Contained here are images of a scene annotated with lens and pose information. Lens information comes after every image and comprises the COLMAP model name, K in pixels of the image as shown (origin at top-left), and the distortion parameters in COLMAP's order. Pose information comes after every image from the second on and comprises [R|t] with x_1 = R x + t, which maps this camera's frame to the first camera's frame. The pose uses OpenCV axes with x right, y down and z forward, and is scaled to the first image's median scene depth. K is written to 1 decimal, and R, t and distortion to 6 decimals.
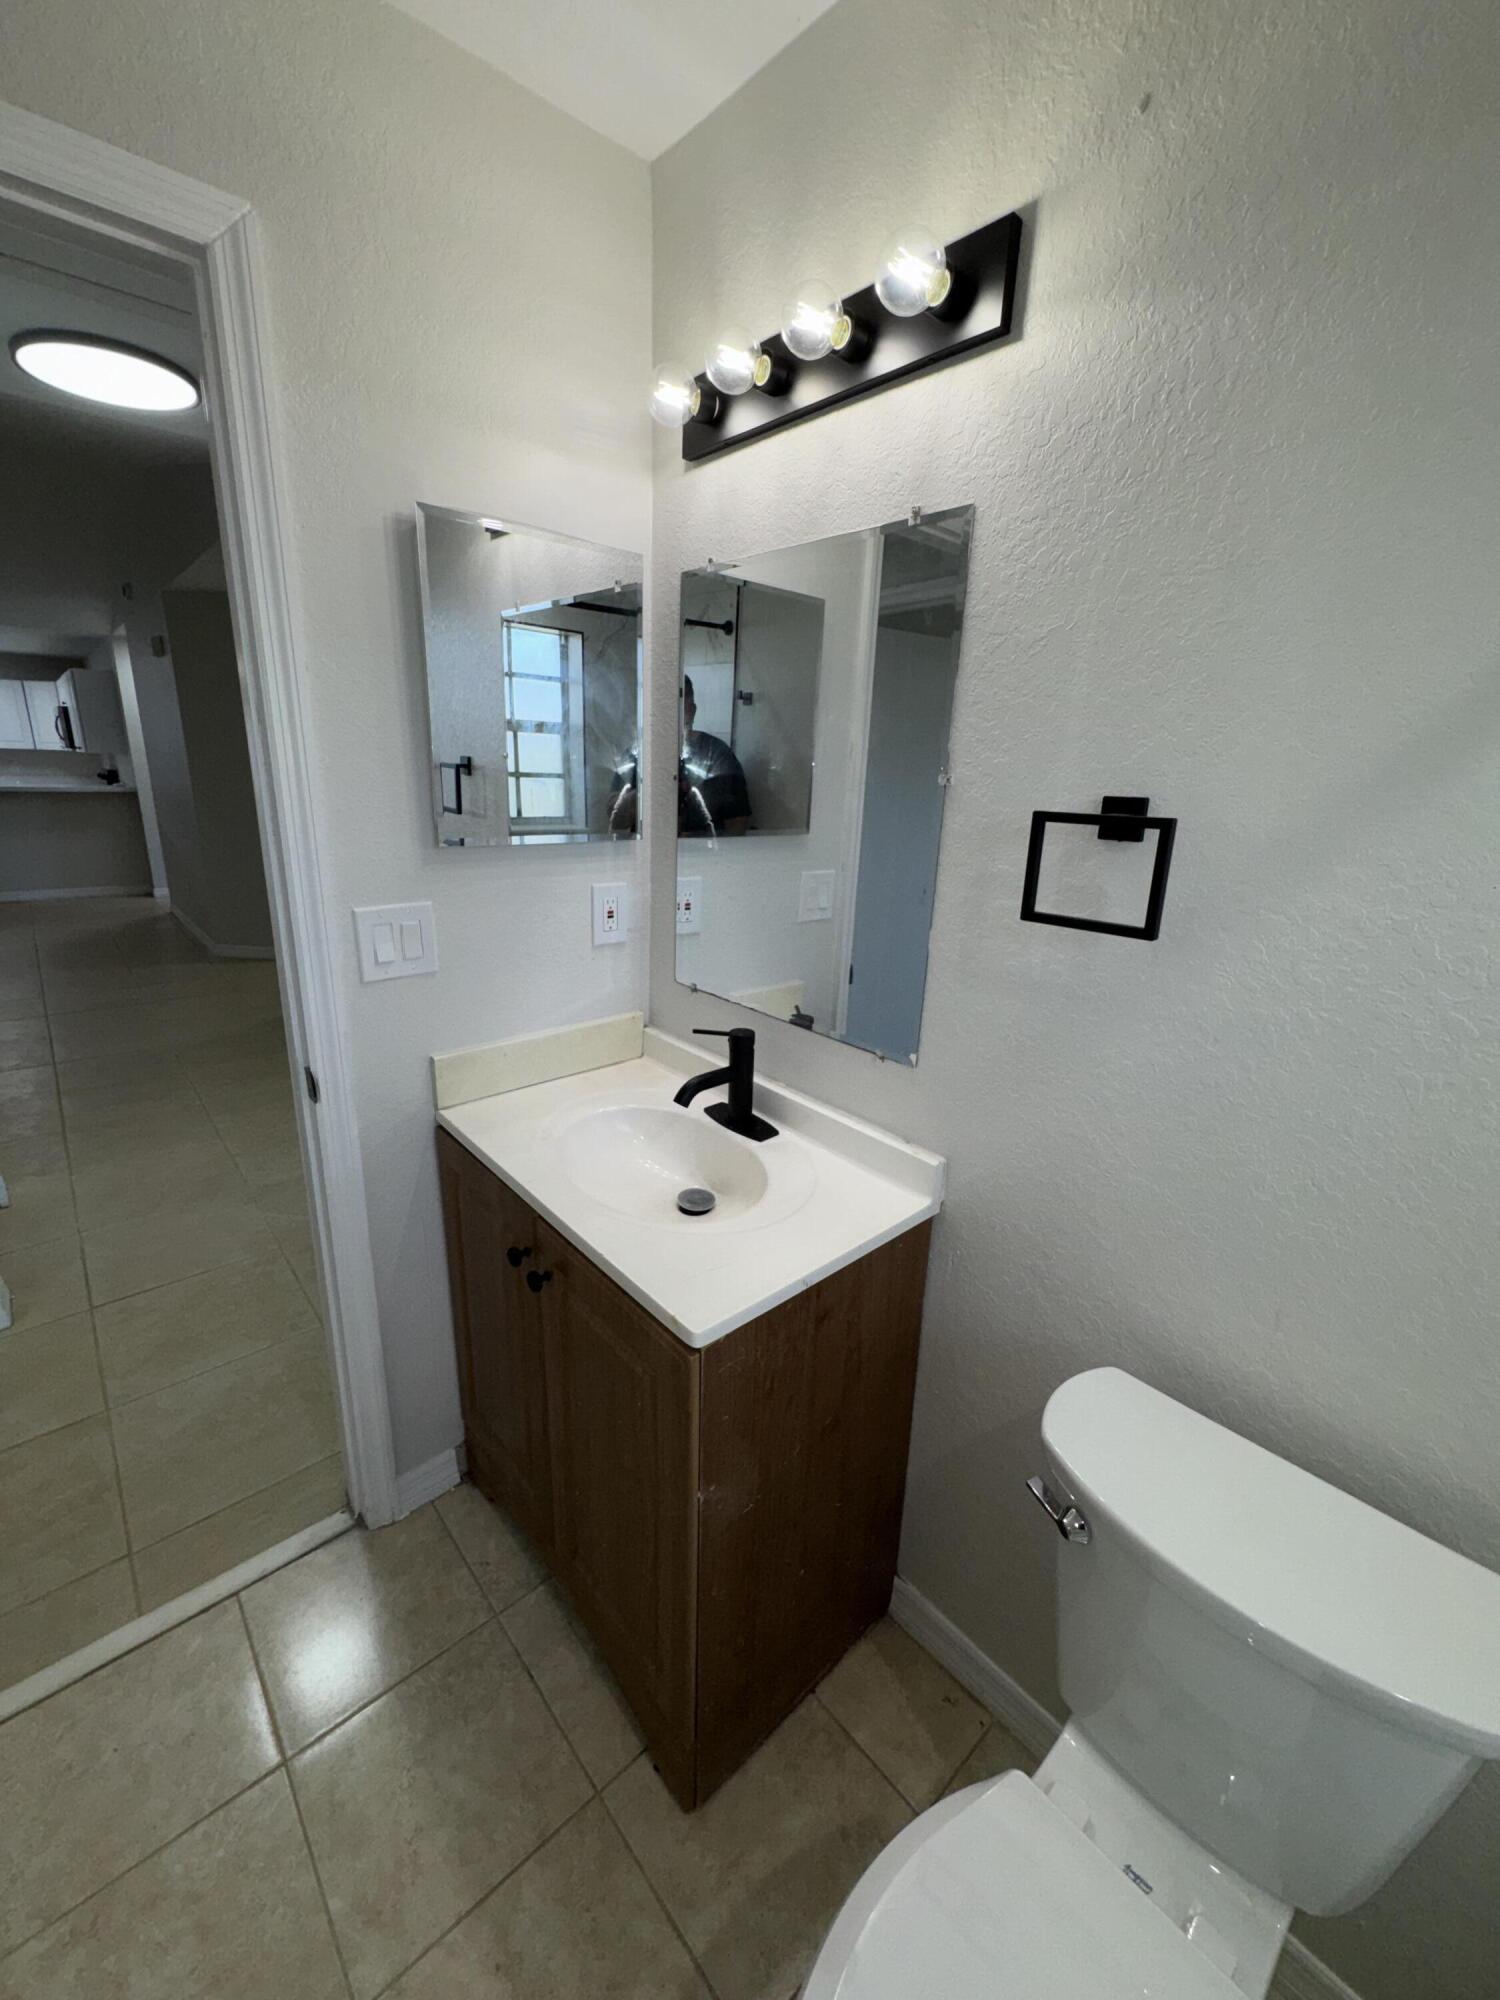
lens RADIAL K [[804.6, 0, 754.1], [0, 804.6, 998.0], [0, 0, 1]] dist [-0.004164, 0.000231]
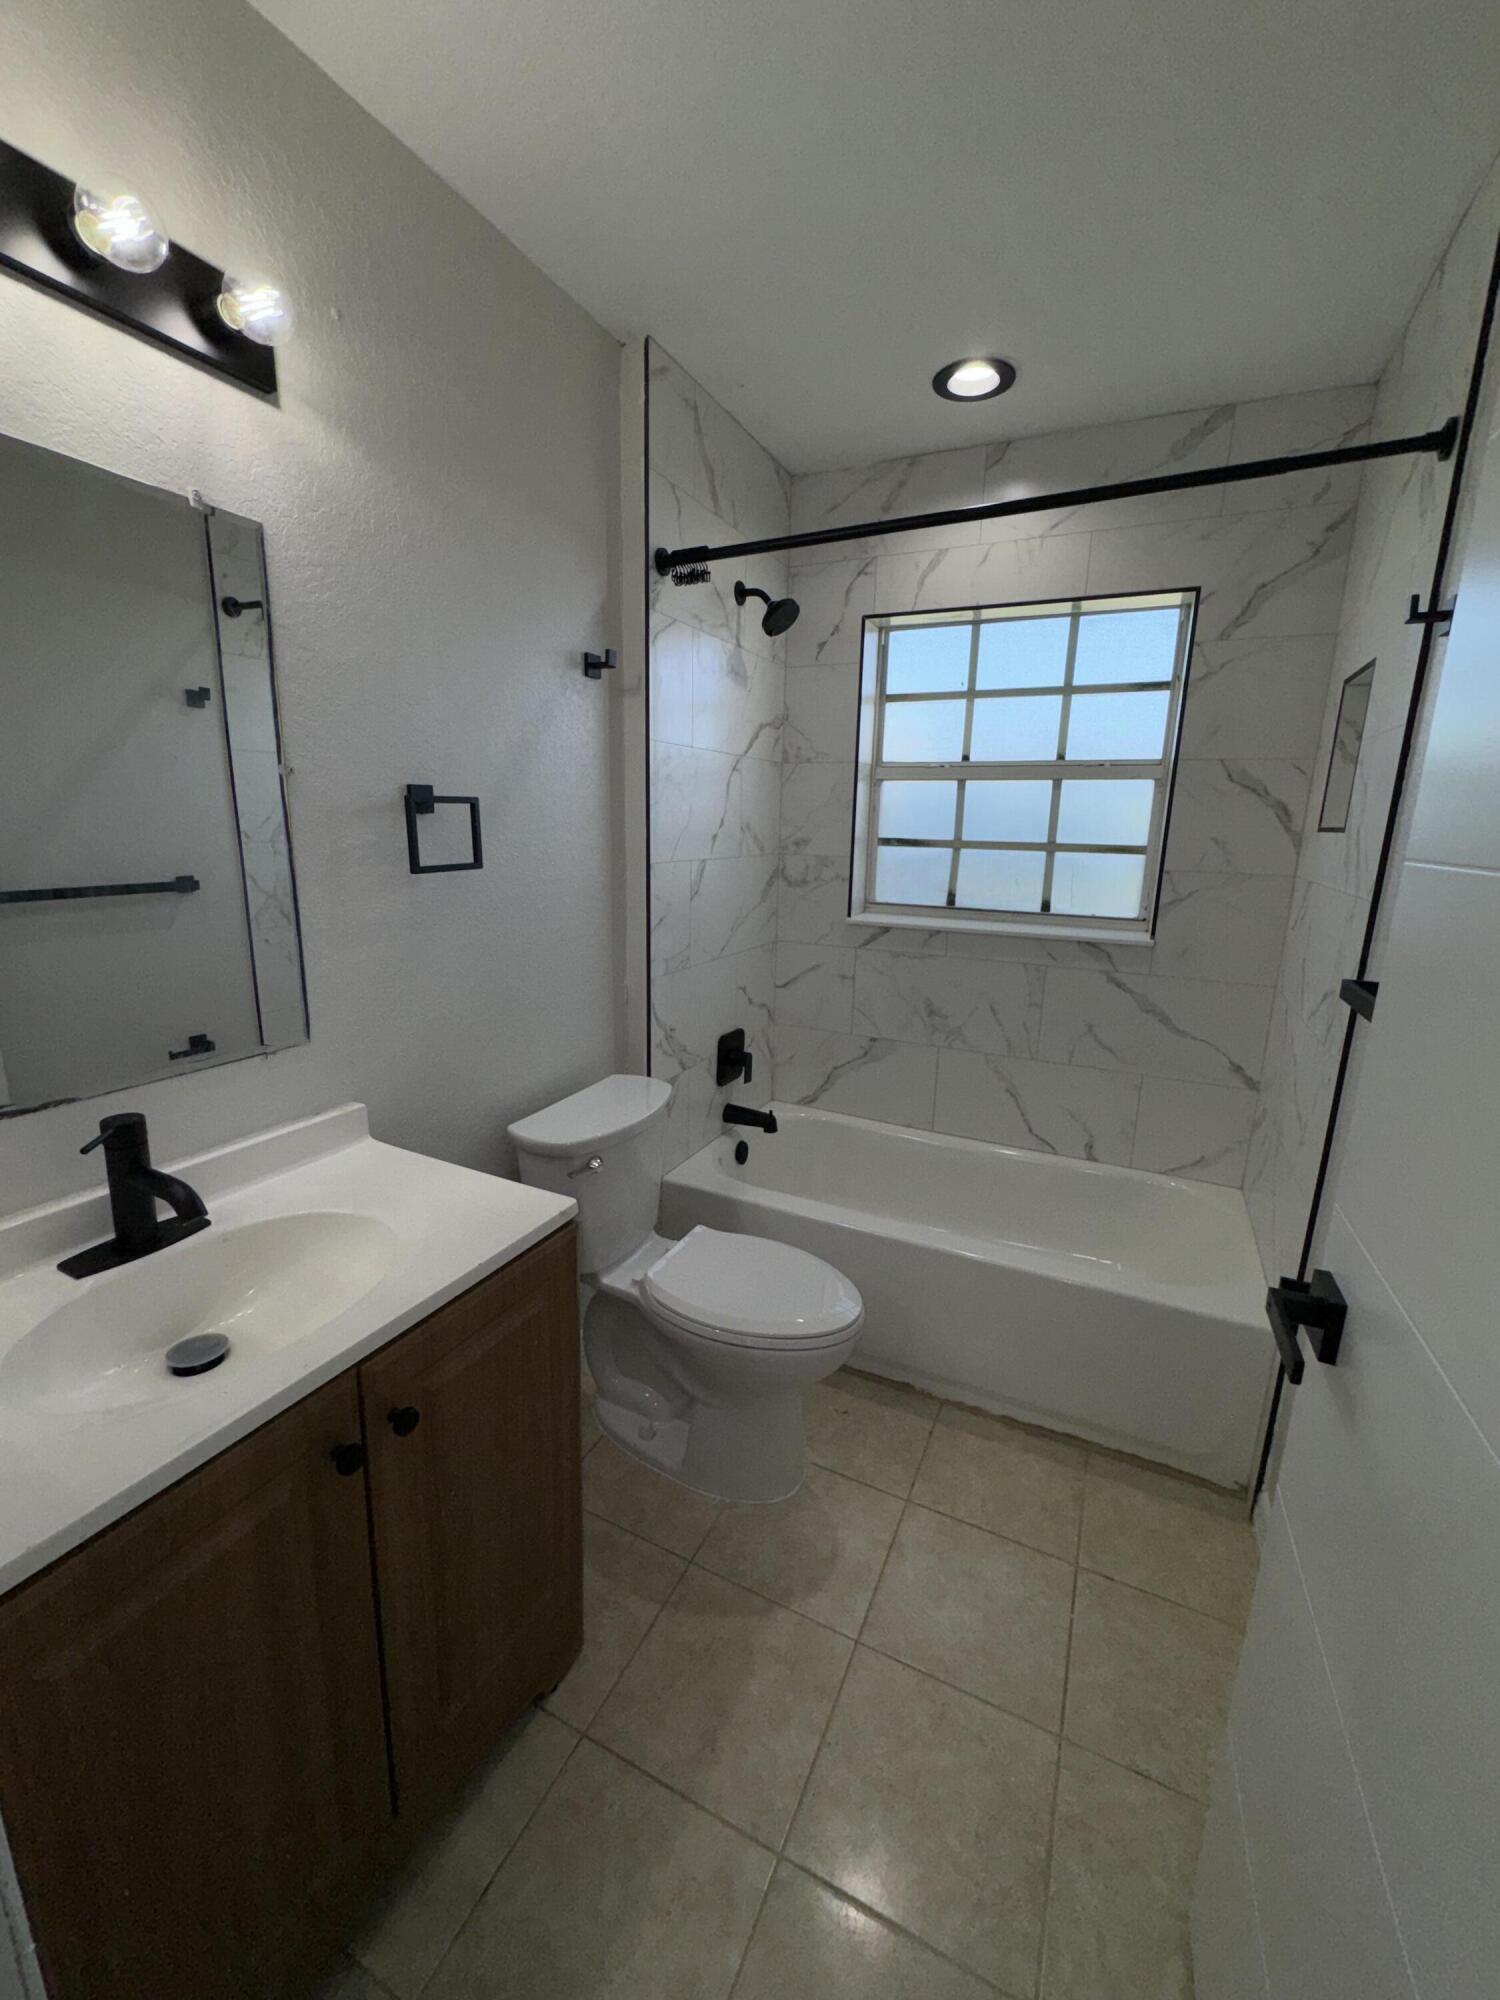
lens RADIAL K [[804.6, 0, 744.0], [0, 804.6, 1003.3], [0, 0, 1]] dist [-0.004164, 0.000231]
pose [[-0.373042, -0.247036, 0.894323, -1.136945], [0.222881, 0.911818, 0.344837, -0.235972], [-0.900646, 0.327966, -0.285087, 0.920854]]
